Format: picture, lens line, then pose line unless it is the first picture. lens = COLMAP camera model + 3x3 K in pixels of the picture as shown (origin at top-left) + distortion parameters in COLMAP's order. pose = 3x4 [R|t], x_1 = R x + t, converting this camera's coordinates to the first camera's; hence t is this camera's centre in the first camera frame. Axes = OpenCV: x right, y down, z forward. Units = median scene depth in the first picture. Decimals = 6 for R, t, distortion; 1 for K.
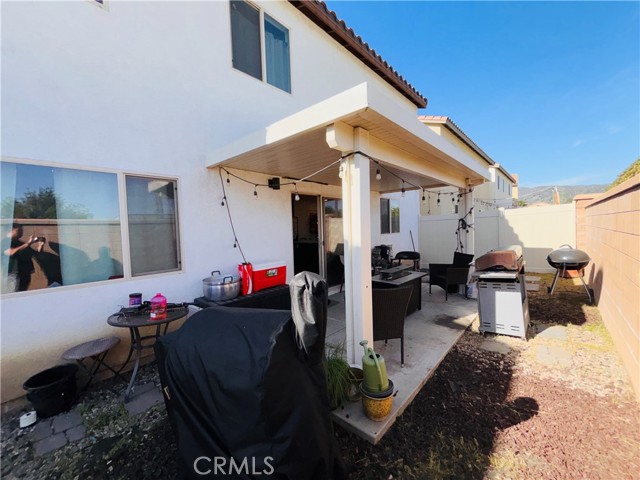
lens RADIAL K [[258.8, 0, 319.7], [0, 258.8, 237.6], [0, 0, 1]] dist [0.004023, -0.000766]
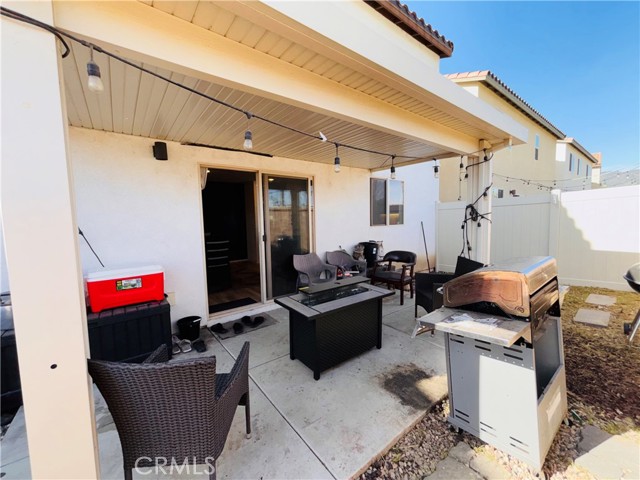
lens RADIAL K [[258.8, 0, 318.3], [0, 258.8, 237.6], [0, 0, 1]] dist [0.004023, -0.000766]
pose [[0.984852, 0.022789, -0.171893, 0.292313], [-0.015816, 0.999000, 0.041824, -0.013085], [0.172675, -0.038472, 0.984227, 0.310064]]
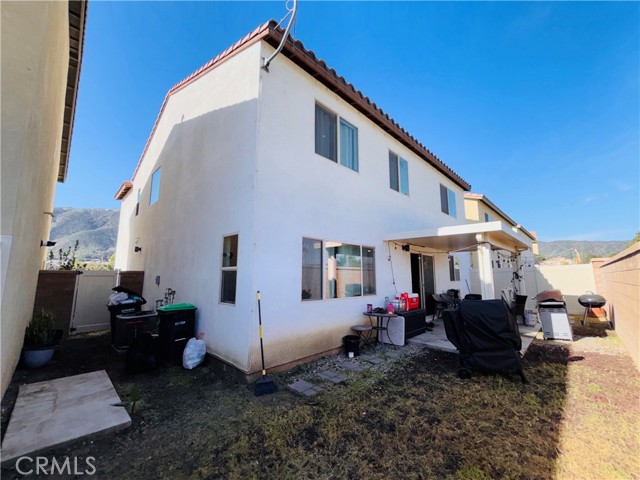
lens RADIAL K [[259.4, 0, 331.4], [0, 259.4, 239.2], [0, 0, 1]] dist [0.030734, -0.000847]
pose [[0.999573, 0.027590, -0.009639, -0.530817], [-0.028857, 0.983957, -0.176059, 0.042024], [0.004627, 0.176262, 0.984332, -0.576175]]
